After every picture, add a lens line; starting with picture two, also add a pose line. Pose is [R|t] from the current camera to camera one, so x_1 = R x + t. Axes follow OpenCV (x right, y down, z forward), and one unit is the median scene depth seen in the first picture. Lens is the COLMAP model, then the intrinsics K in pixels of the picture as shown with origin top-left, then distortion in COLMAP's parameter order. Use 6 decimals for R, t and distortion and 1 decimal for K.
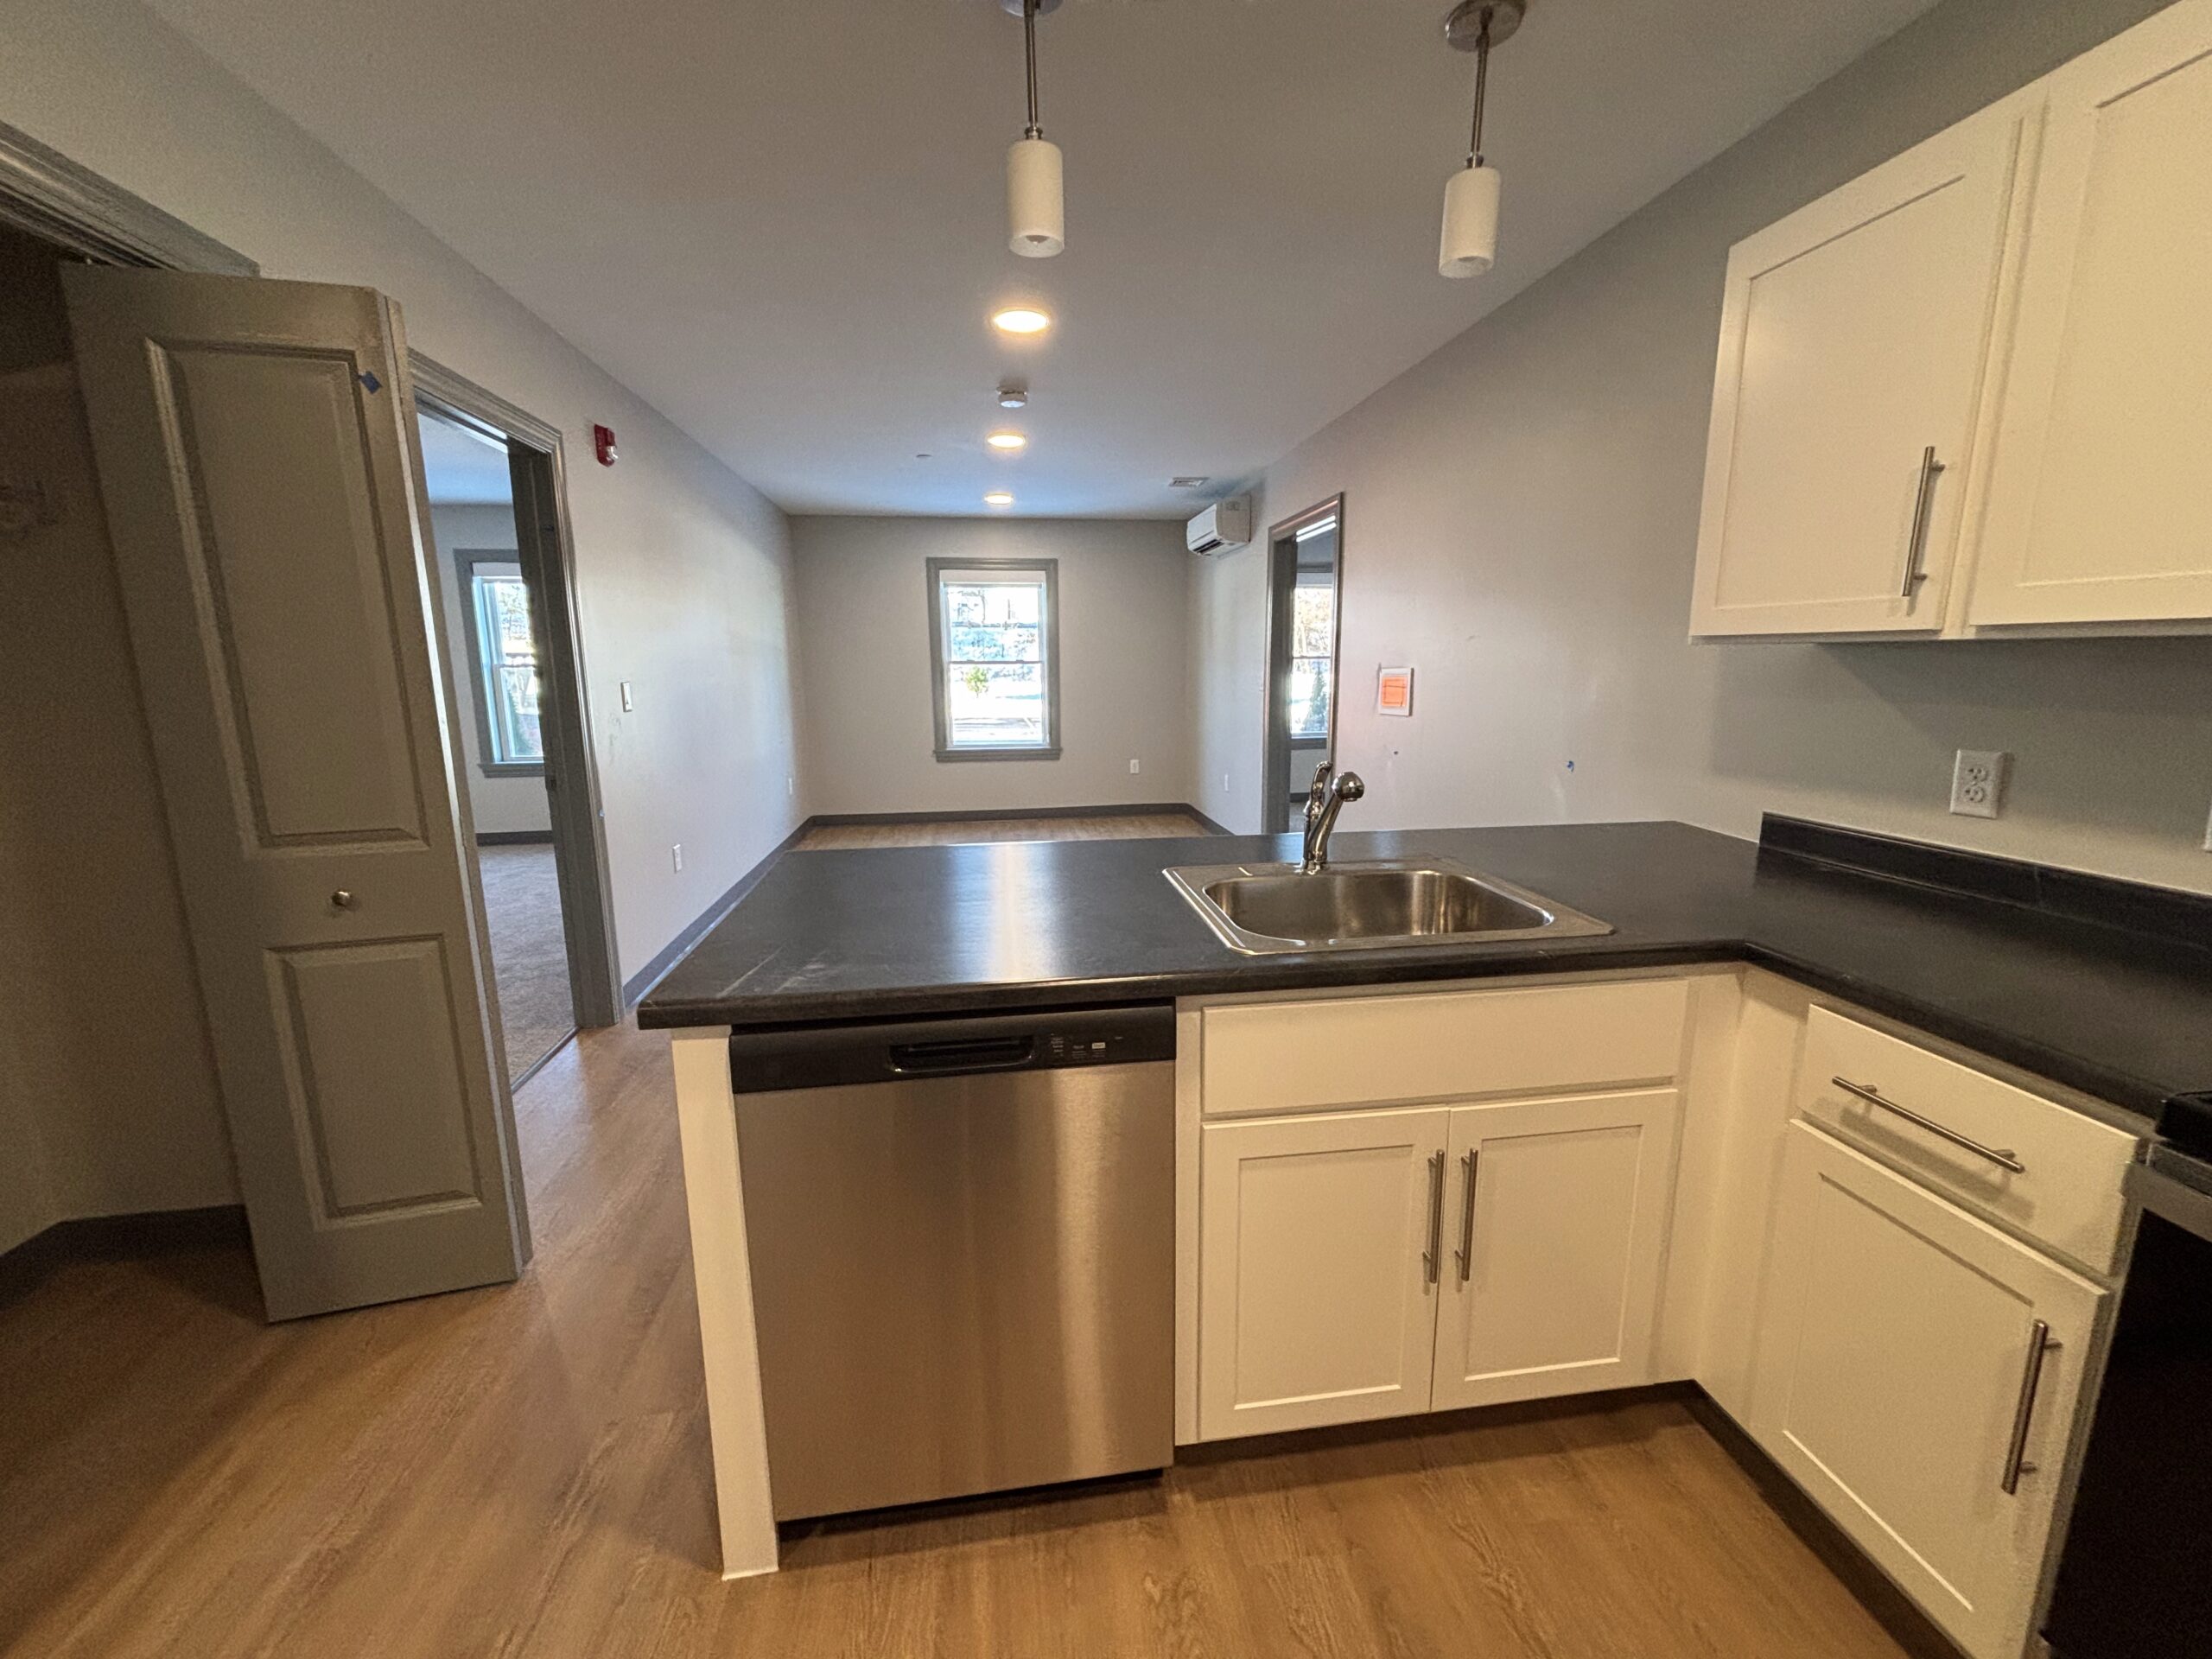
lens RADIAL K [[887.7, 0, 1103.8], [0, 887.7, 828.3], [0, 0, 1]] dist [0.003188, 0.001471]
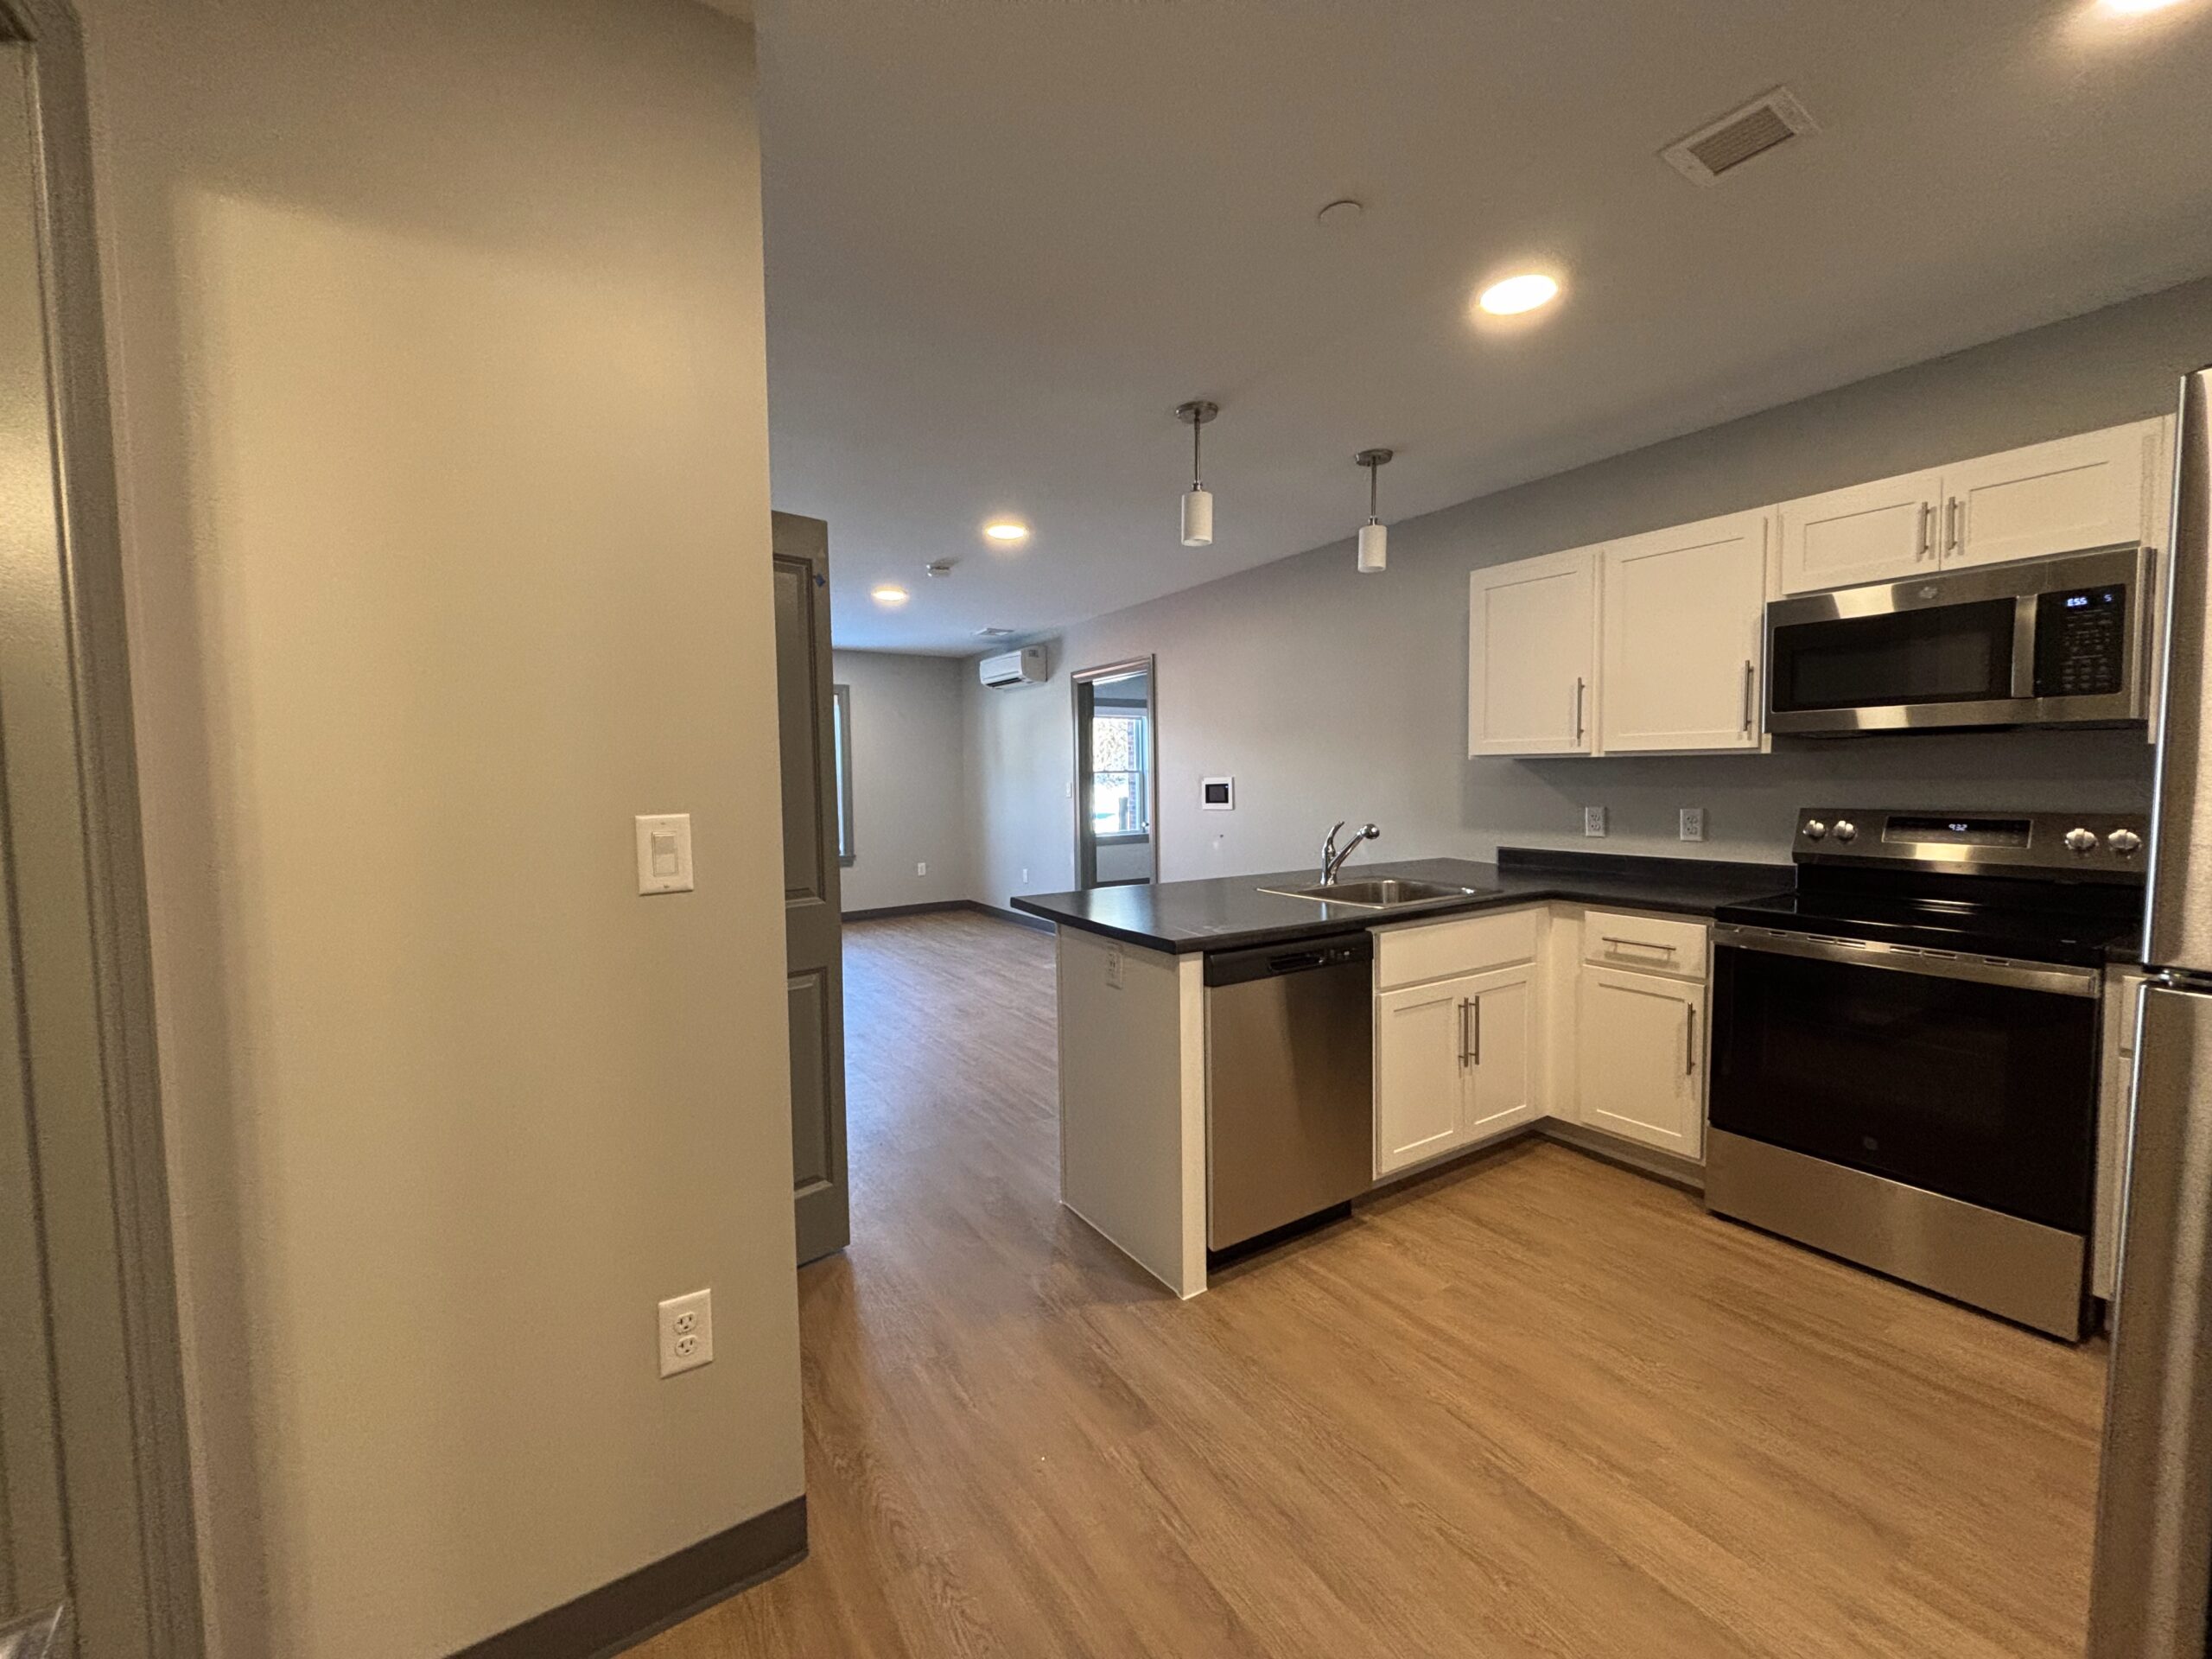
lens RADIAL K [[887.7, 0, 1112.4], [0, 887.7, 825.9], [0, 0, 1]] dist [0.003188, 0.001471]
pose [[0.907369, -0.024499, 0.419621, -1.066382], [0.081360, 0.989657, -0.118148, 0.126937], [-0.412387, 0.141344, 0.899977, -0.500427]]
